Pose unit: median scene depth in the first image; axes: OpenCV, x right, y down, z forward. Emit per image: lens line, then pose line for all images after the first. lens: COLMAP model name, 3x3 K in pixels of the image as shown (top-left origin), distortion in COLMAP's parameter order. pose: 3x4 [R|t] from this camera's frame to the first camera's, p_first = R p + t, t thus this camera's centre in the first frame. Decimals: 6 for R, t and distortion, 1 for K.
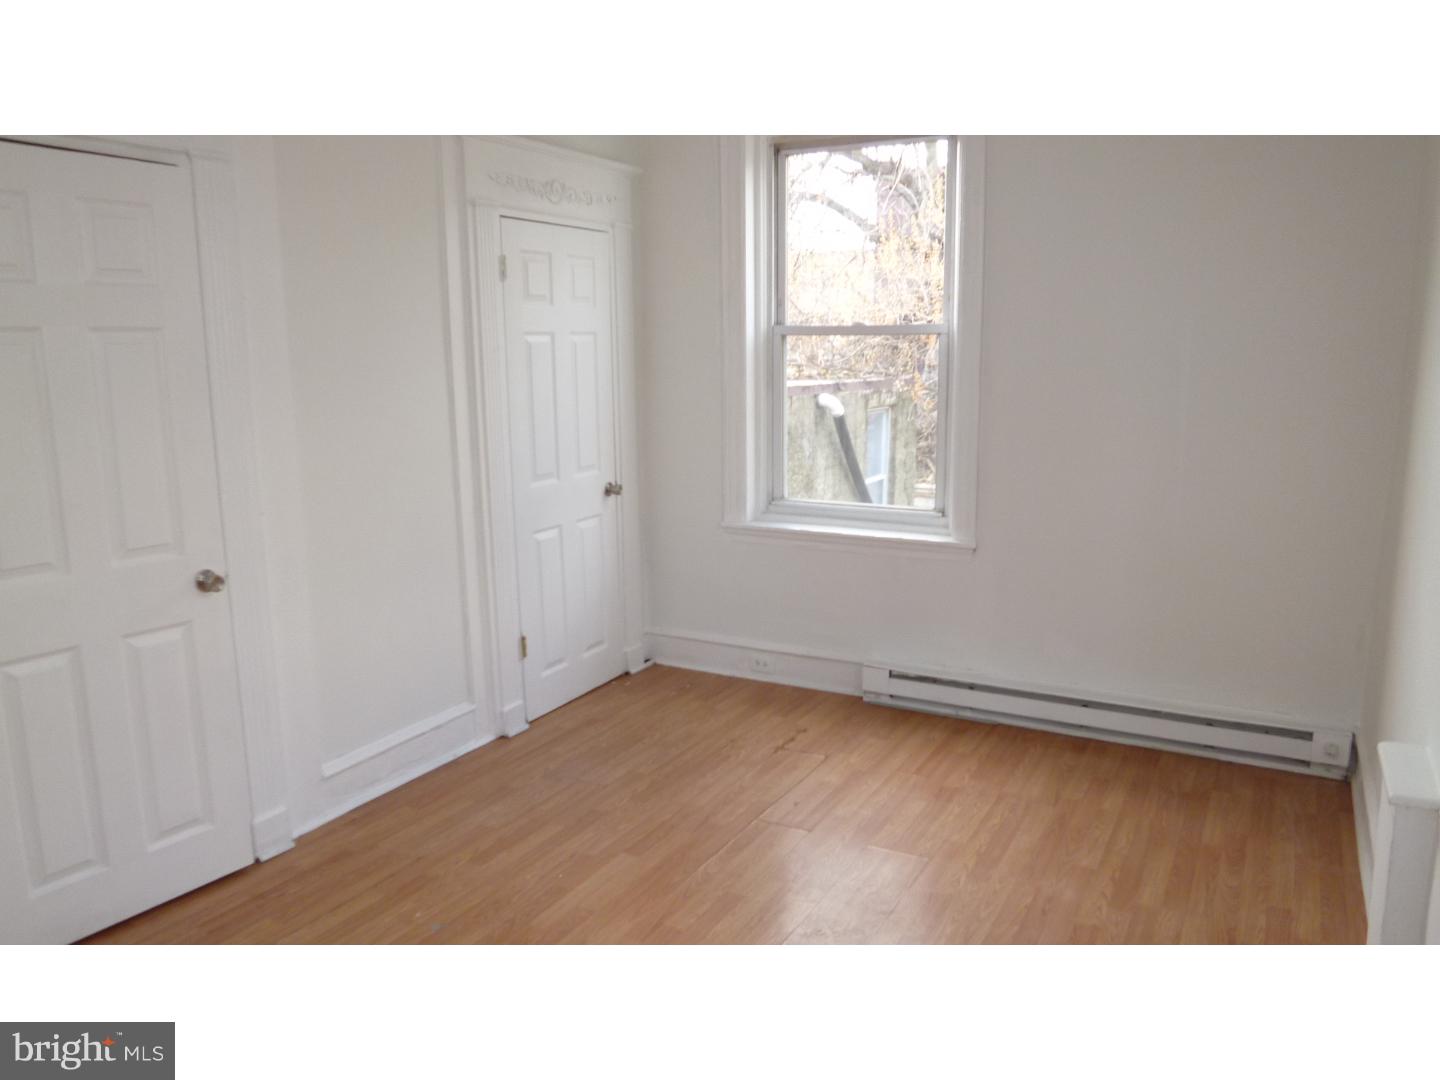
lens RADIAL K [[1047.6, 0, 714.7], [0, 1047.6, 543.6], [0, 0, 1]] dist [-0.059668, 0.023275]
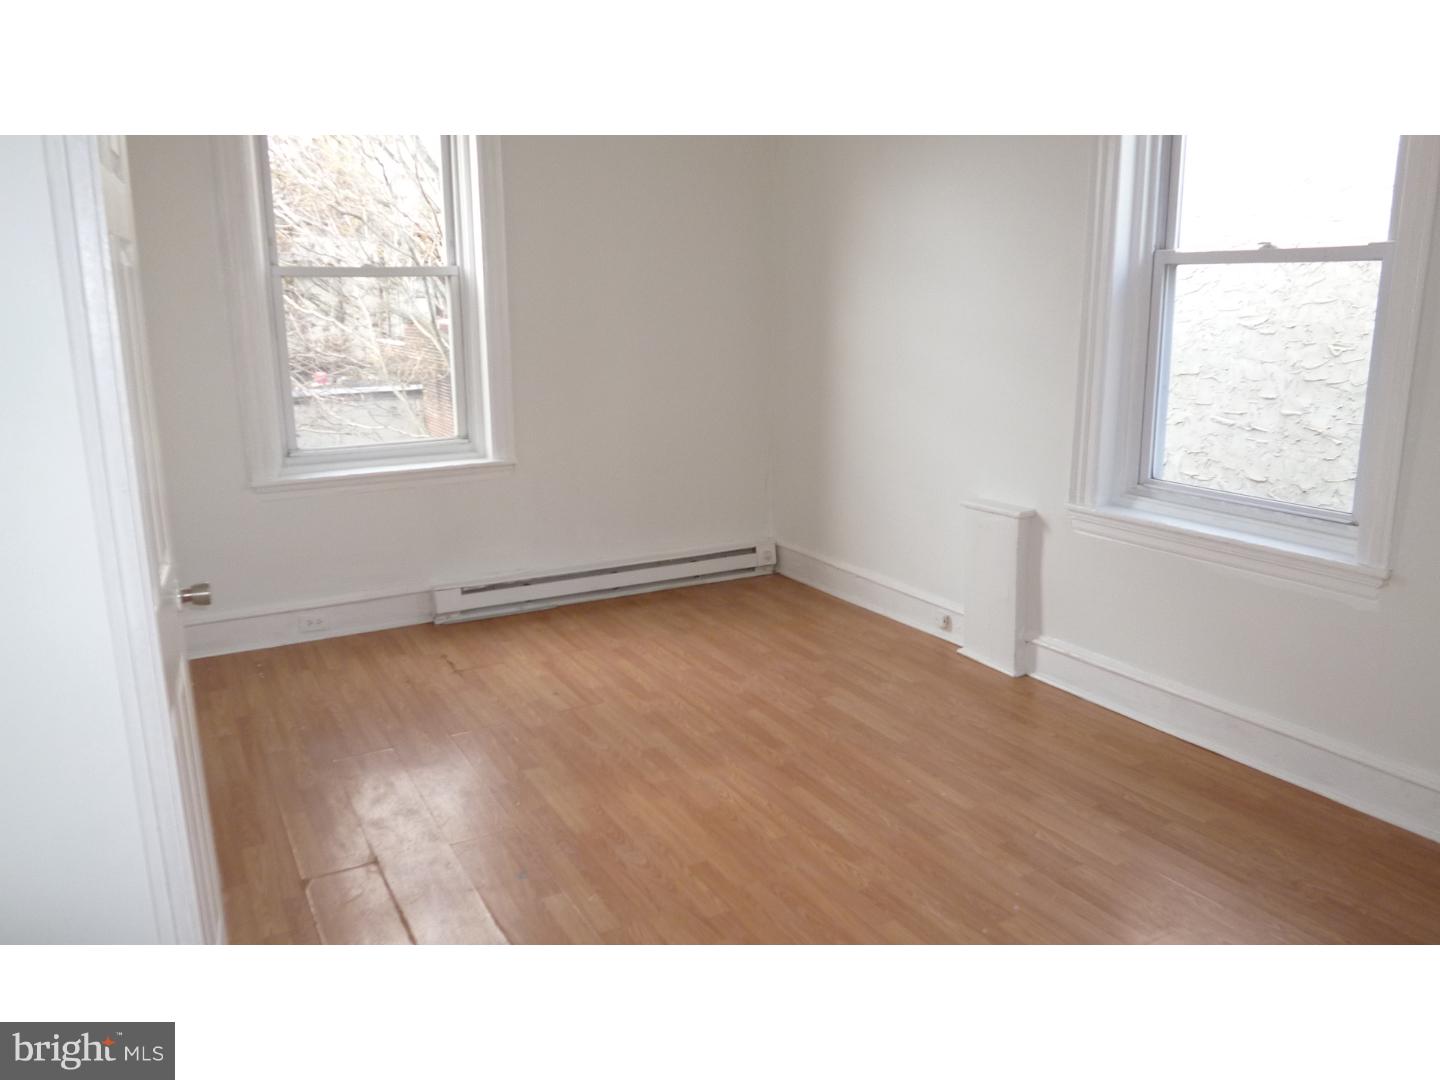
lens RADIAL K [[1047.6, 0, 710.6], [0, 1047.6, 532.7], [0, 0, 1]] dist [-0.059668, 0.023275]
pose [[0.524208, -0.186310, 0.830960, -0.616607], [0.161512, 0.979815, 0.117795, -0.021713], [-0.836134, 0.072461, 0.543718, 0.201642]]
